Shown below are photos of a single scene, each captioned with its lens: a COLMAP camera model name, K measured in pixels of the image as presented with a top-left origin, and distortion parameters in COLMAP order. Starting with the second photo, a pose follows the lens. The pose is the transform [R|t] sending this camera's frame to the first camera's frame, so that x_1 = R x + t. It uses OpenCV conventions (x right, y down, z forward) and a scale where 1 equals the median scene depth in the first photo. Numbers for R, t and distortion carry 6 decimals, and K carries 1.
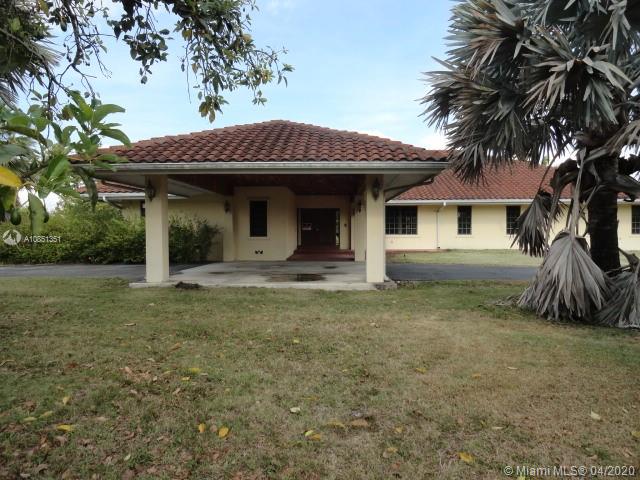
lens RADIAL K [[437.2, 0, 320.0], [0, 437.2, 240.0], [0, 0, 1]] dist [0.002786, -0.006181]
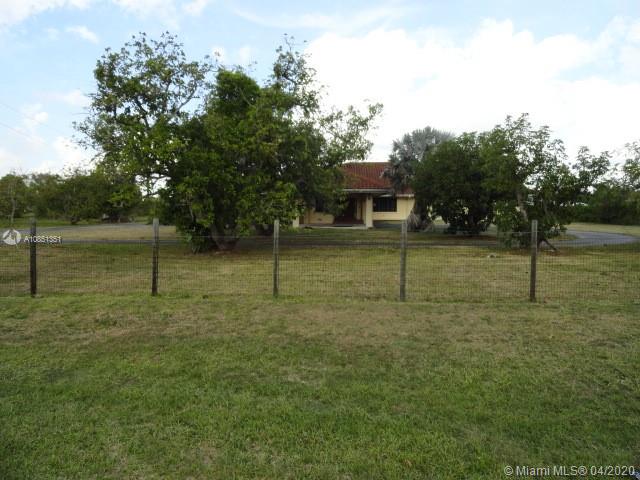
lens RADIAL K [[437.2, 0, 320.0], [0, 437.2, 240.0], [0, 0, 1]] dist [0.002786, -0.006181]
pose [[0.999504, 0.005845, -0.030957, -0.079191], [-0.004114, 0.998439, 0.055702, 0.009701], [0.031234, -0.055547, 0.997967, -1.341382]]
